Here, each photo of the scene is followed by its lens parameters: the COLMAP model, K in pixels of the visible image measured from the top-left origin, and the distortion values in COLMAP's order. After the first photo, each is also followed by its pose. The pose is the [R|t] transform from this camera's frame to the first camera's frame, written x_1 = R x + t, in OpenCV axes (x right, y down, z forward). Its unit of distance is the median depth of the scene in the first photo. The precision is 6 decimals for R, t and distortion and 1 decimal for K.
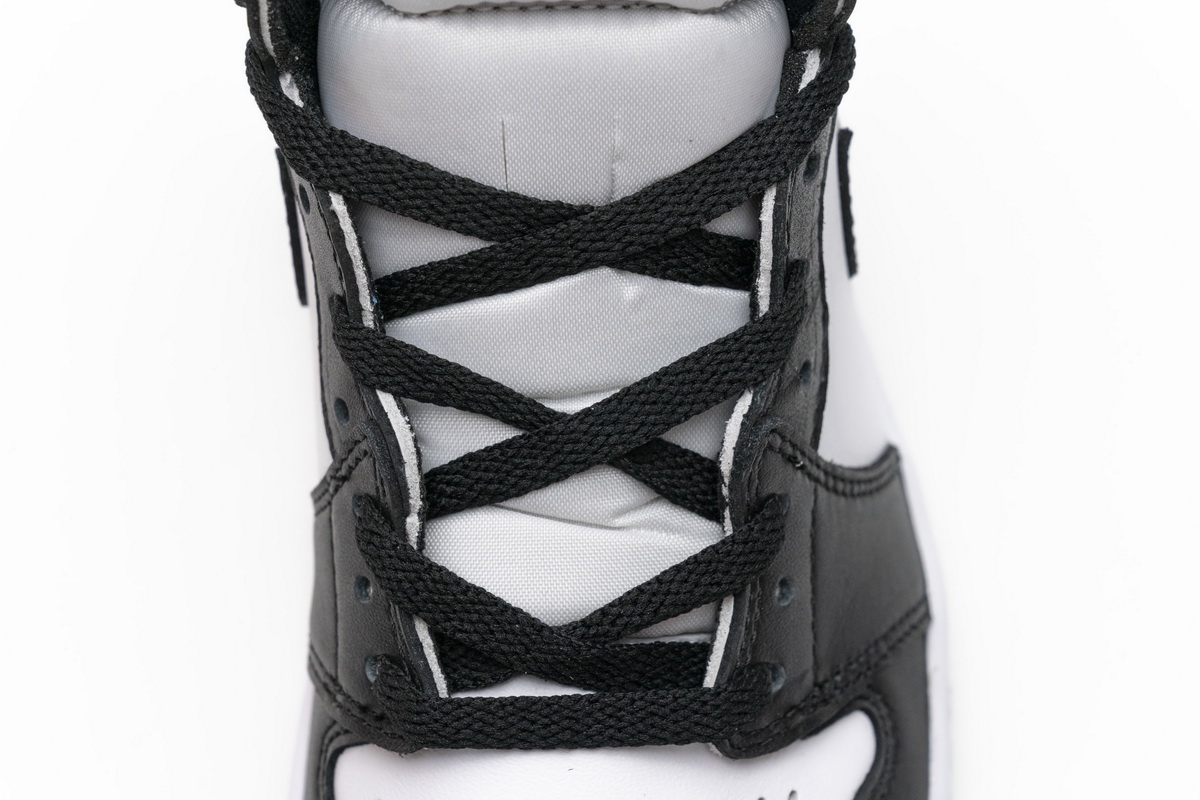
lens RADIAL K [[2362.6, 0, 600.0], [0, 2362.6, 400.0], [0, 0, 1]] dist [0.033257, 0.223434]
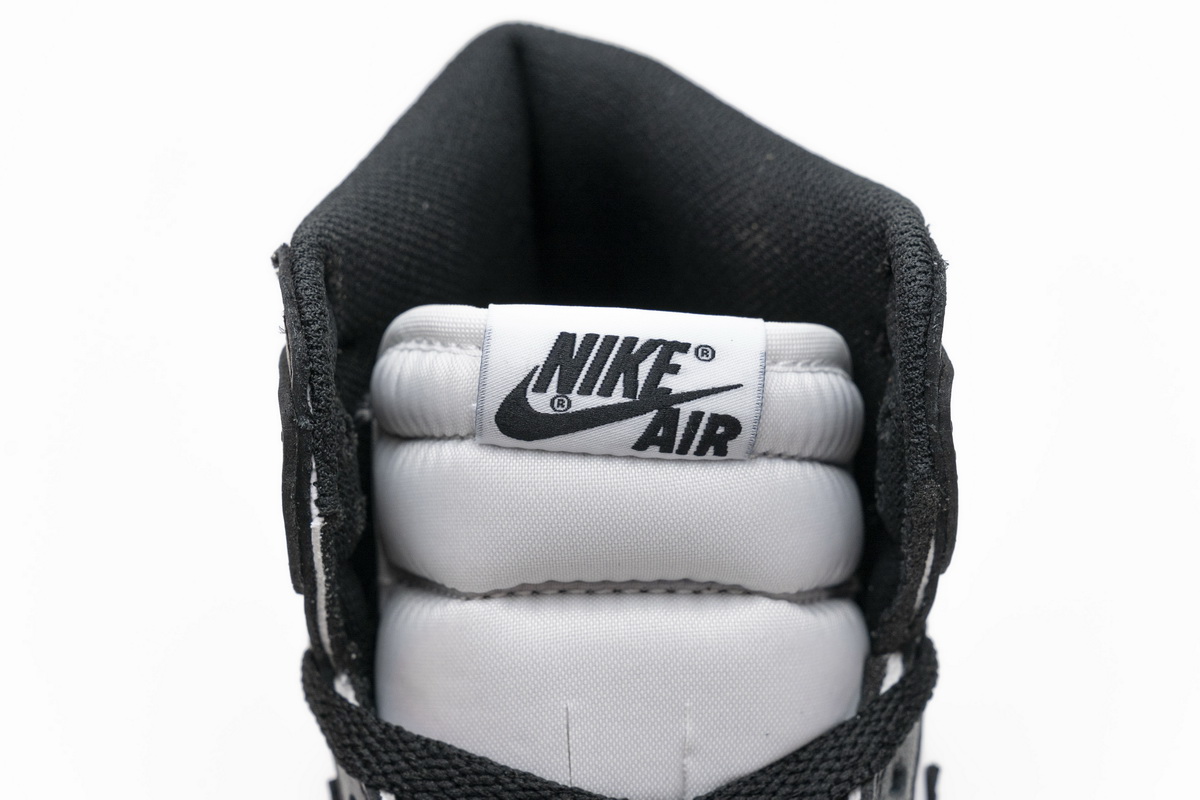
lens RADIAL K [[2362.6, 0, 600.0], [0, 2362.6, 400.0], [0, 0, 1]] dist [0.033257, 0.223434]
pose [[0.999499, -0.004143, -0.031382, 0.001918], [-0.008342, 0.921876, -0.387395, 0.120109], [0.030535, 0.387462, 0.921380, 0.074331]]
